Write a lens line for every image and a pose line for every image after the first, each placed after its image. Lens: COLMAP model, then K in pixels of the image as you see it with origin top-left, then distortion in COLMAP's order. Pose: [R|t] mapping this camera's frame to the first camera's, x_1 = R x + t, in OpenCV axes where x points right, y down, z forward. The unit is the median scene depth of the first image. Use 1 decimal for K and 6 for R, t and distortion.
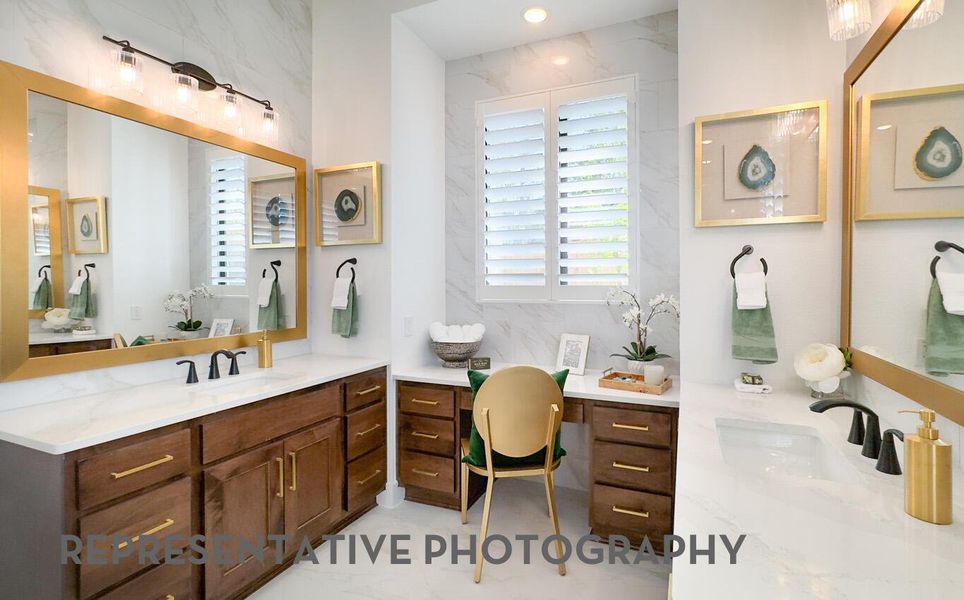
lens RADIAL K [[446.6, 0, 485.6], [0, 446.6, 279.9], [0, 0, 1]] dist [-0.000464, 0.000047]
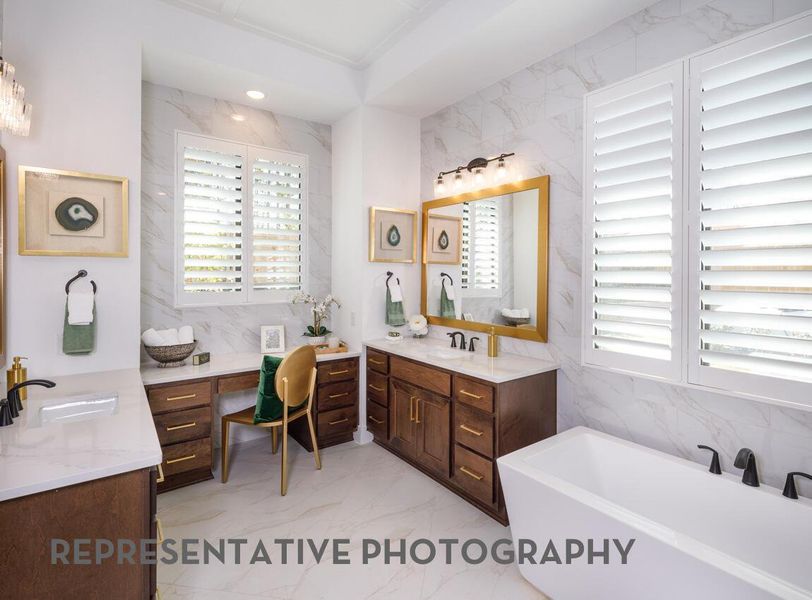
lens RADIAL K [[401.5, 0, 406.1], [0, 401.5, 275.0], [0, 0, 1]] dist [0.001603, 0.000212]
pose [[0.511541, -0.000147, 0.859259, -0.943674], [-0.006902, 0.999967, 0.004280, -0.066247], [-0.859231, -0.008120, 0.511523, -0.034726]]
